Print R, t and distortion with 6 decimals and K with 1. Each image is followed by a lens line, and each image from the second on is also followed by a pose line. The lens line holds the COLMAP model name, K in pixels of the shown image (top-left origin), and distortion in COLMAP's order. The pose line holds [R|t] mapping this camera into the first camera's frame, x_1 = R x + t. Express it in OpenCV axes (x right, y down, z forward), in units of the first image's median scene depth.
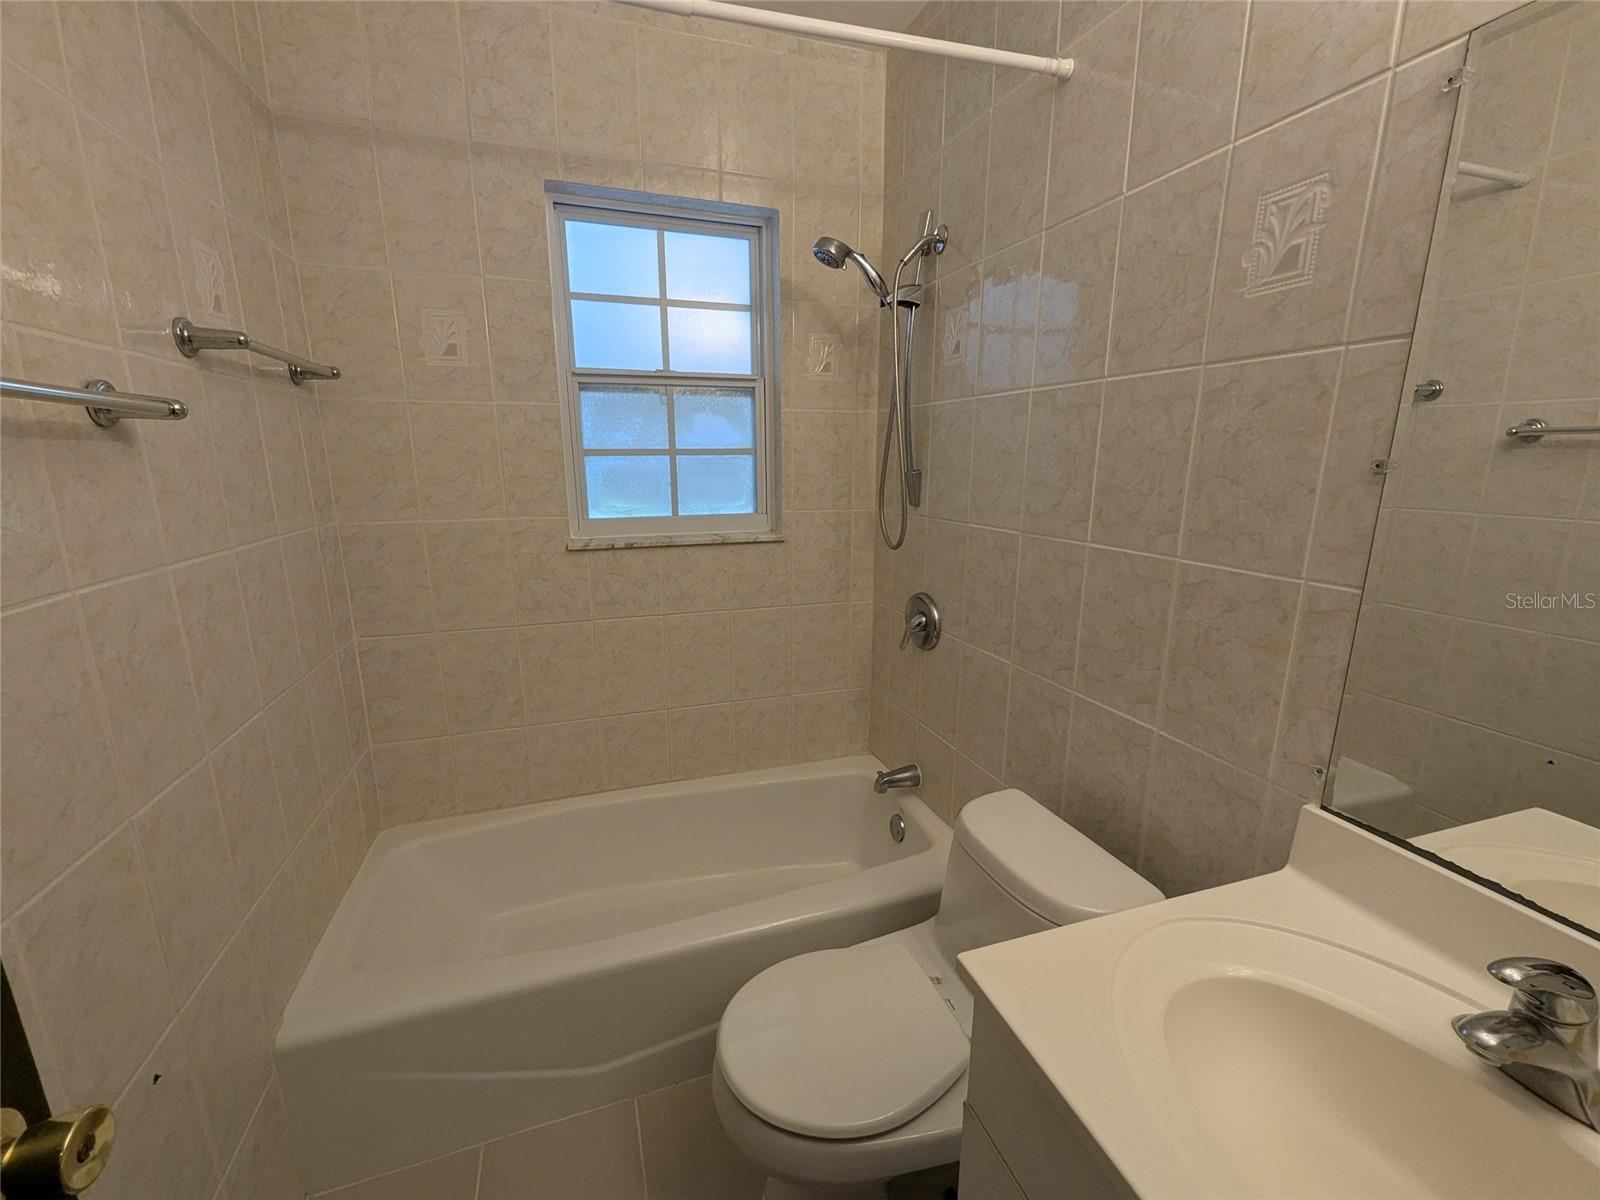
lens RADIAL K [[666.6, 0, 799.8], [0, 666.6, 605.5], [0, 0, 1]] dist [0.005789, -0.001999]
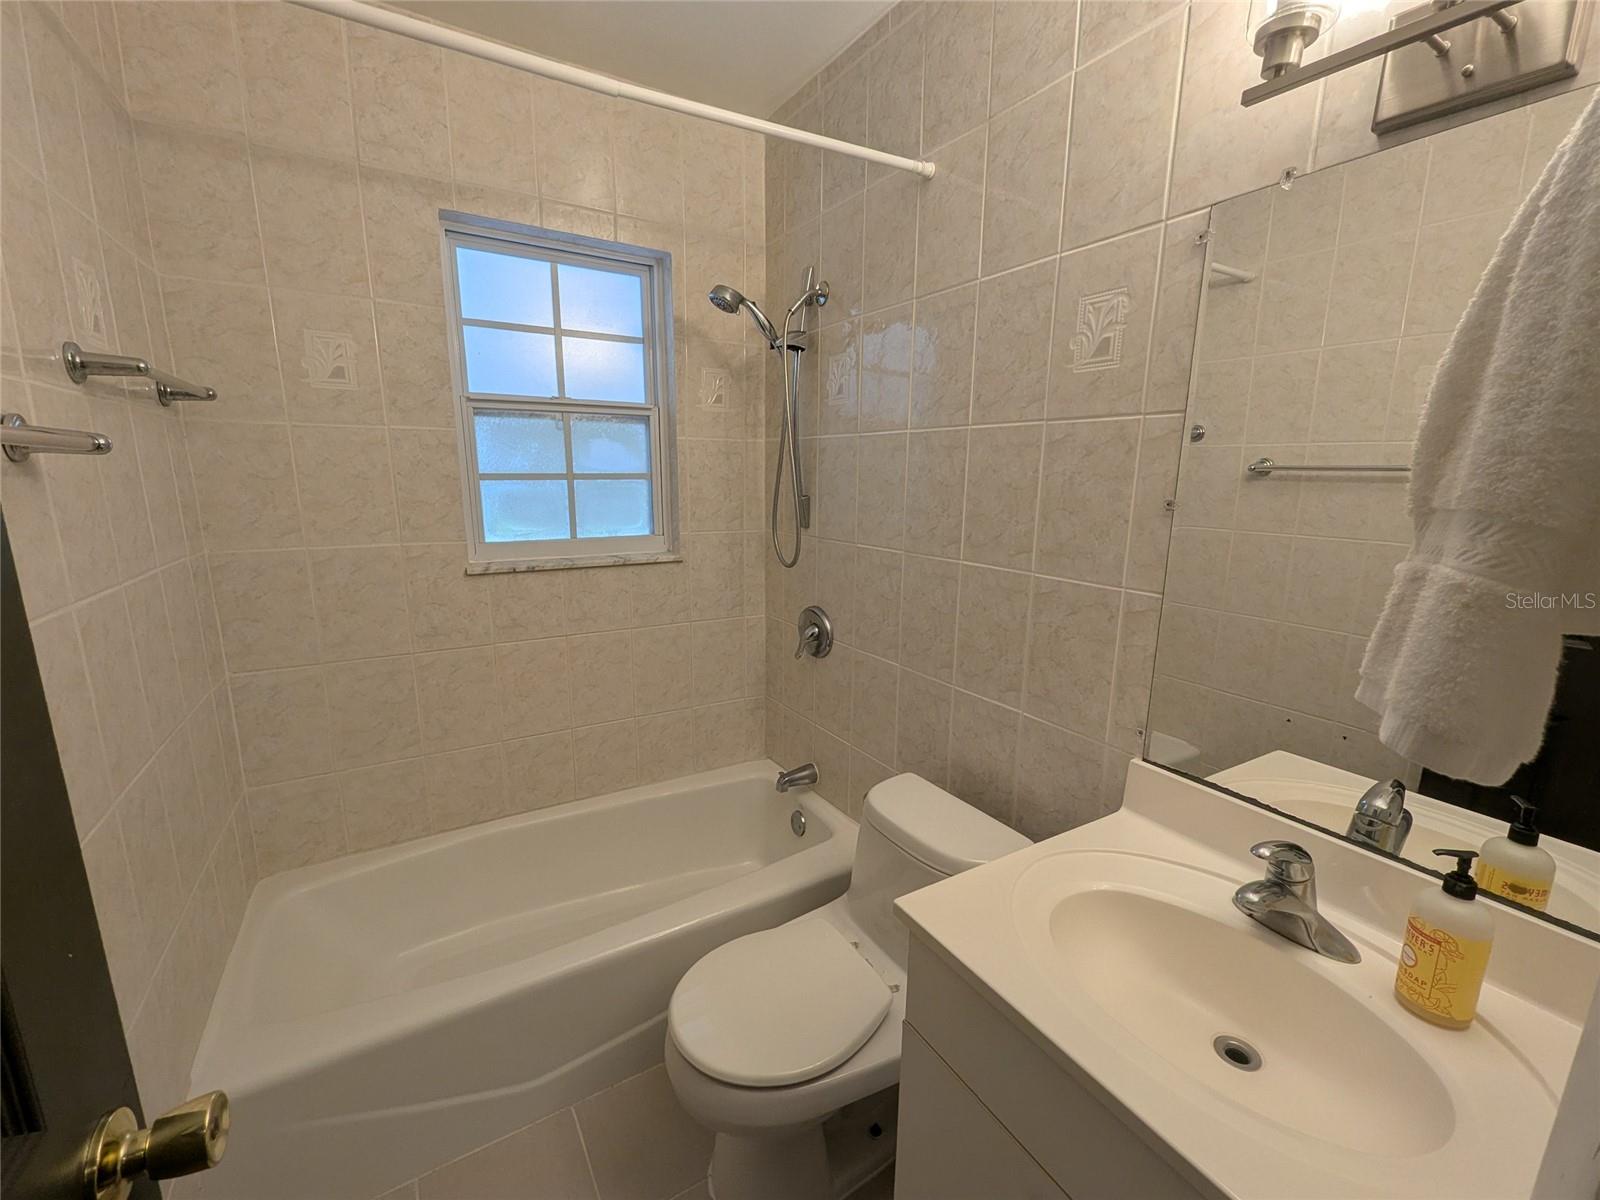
lens RADIAL K [[666.6, 0, 799.1], [0, 666.6, 604.1], [0, 0, 1]] dist [0.005789, -0.001999]
pose [[0.977242, -0.031562, 0.209765, -0.086815], [0.036161, 0.999182, -0.018124, -0.003794], [-0.209021, 0.025297, 0.977584, -0.089704]]
